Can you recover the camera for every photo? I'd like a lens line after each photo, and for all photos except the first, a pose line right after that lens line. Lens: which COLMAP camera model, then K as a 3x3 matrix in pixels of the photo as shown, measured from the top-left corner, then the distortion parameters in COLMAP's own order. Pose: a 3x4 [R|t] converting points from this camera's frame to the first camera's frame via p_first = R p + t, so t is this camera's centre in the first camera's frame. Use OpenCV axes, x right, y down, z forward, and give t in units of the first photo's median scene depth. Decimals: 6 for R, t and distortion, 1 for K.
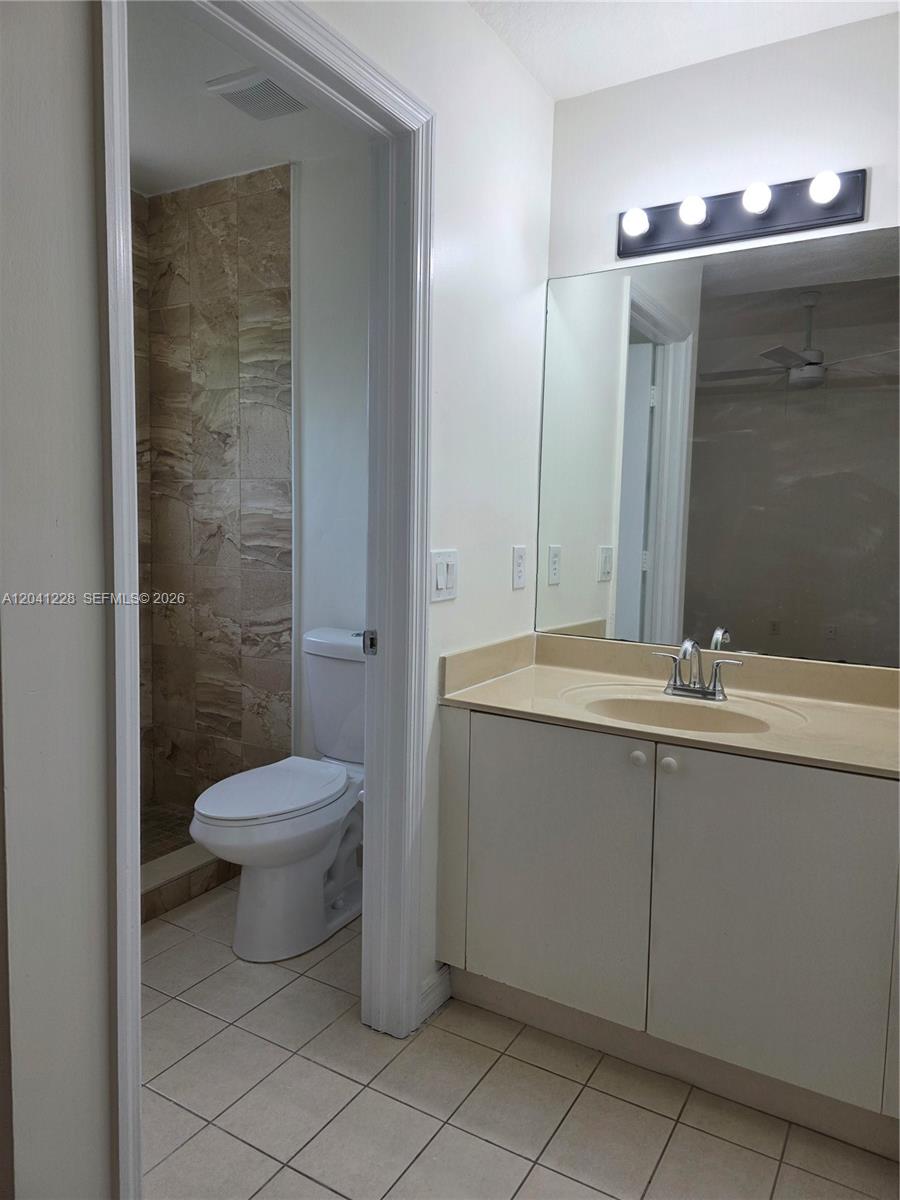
lens RADIAL K [[813.3, 0, 480.1], [0, 813.3, 595.7], [0, 0, 1]] dist [0.040463, -0.021722]
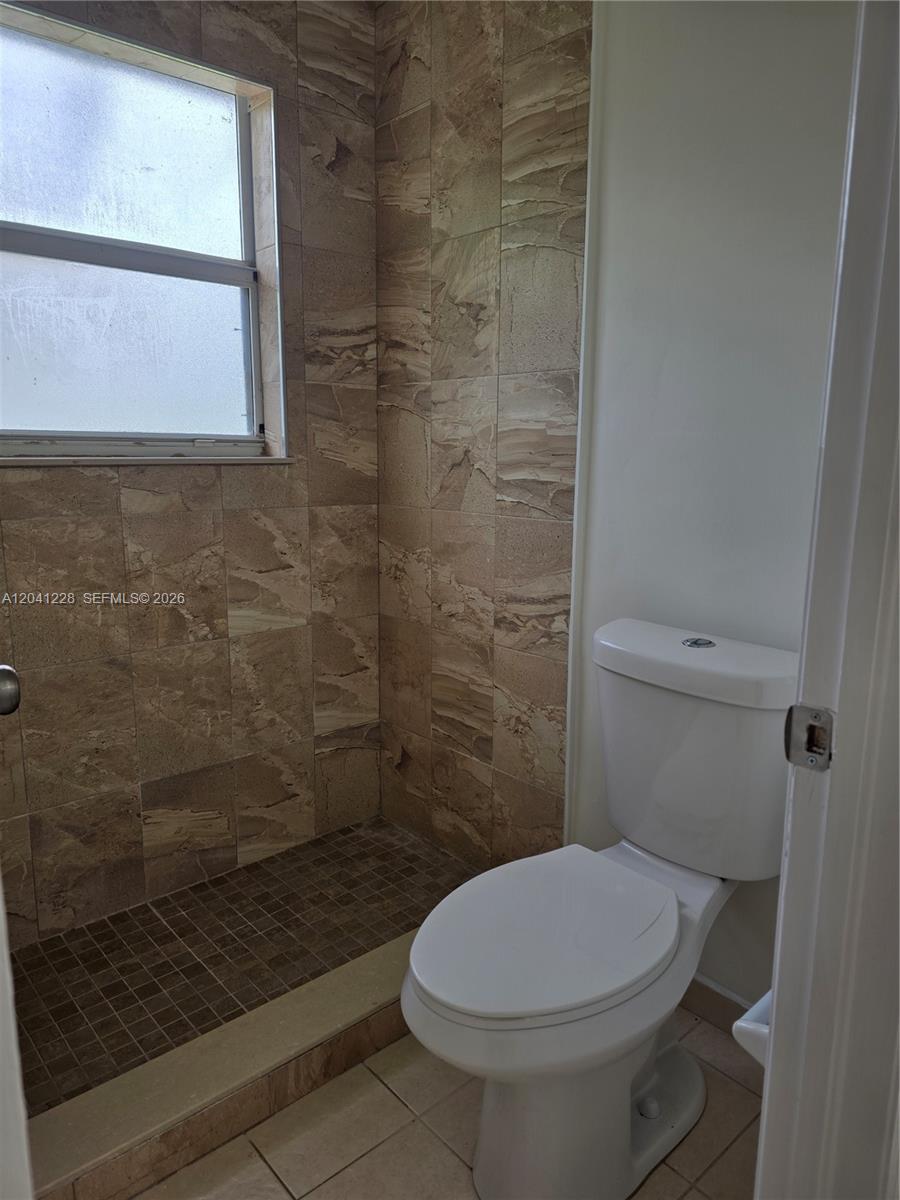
lens RADIAL K [[813.3, 0, 449.4], [0, 813.3, 599.5], [0, 0, 1]] dist [0.040463, -0.021722]
pose [[0.942725, 0.046834, -0.330267, -0.107405], [-0.015699, 0.995227, 0.096320, -0.027960], [0.333202, -0.085619, 0.938960, 0.361894]]
